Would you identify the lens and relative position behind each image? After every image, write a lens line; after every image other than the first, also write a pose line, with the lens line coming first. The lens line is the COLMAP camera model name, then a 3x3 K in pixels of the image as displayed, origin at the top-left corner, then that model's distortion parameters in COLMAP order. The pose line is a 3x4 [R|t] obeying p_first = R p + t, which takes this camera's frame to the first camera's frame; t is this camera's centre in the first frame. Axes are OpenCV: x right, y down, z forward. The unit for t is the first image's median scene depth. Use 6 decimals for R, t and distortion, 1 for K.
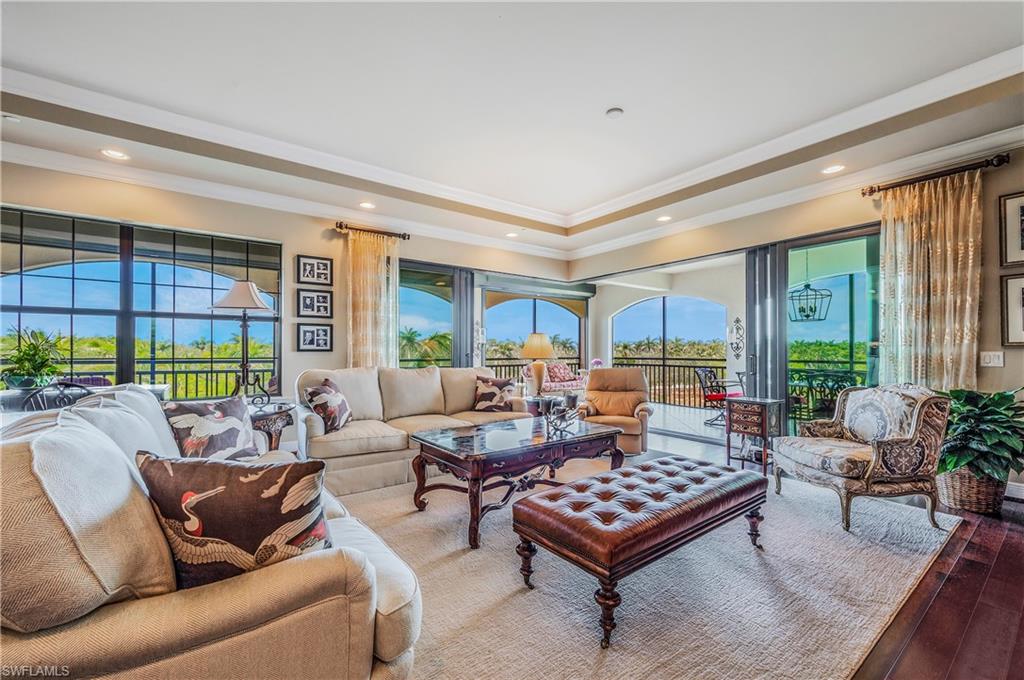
lens RADIAL K [[425.5, 0, 487.4], [0, 425.5, 328.7], [0, 0, 1]] dist [0.000140, 0.001083]
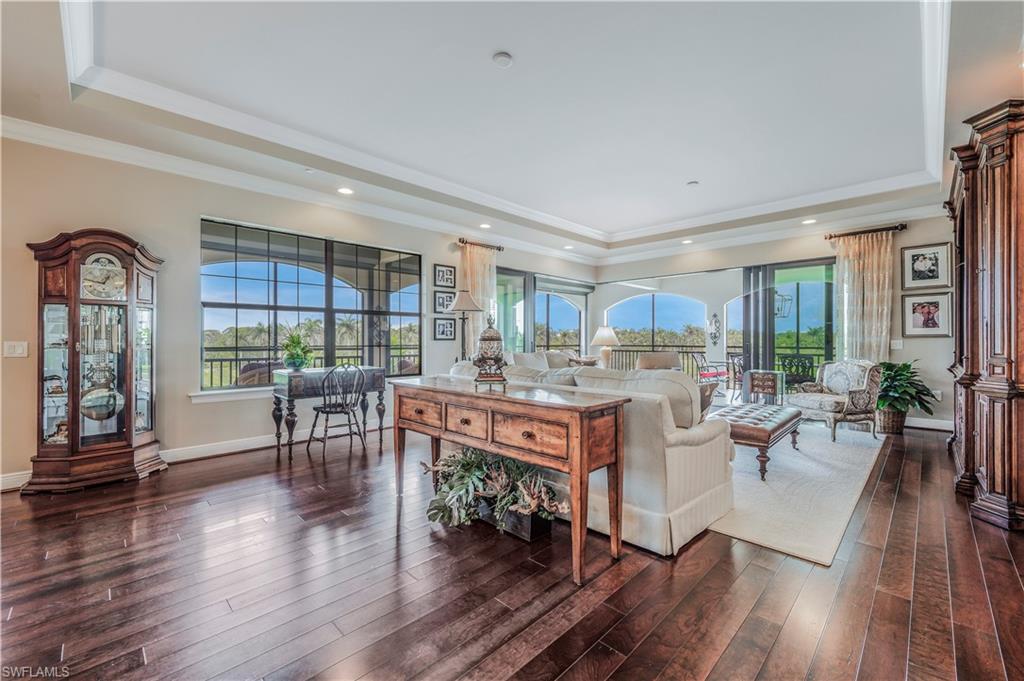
lens RADIAL K [[425.5, 0, 515.0], [0, 425.5, 314.9], [0, 0, 1]] dist [0.000140, 0.001083]
pose [[0.984986, 0.009490, 0.172374, -0.501062], [-0.008838, 0.999951, -0.004546, -0.021167], [-0.172409, 0.002954, 0.985021, -0.333545]]
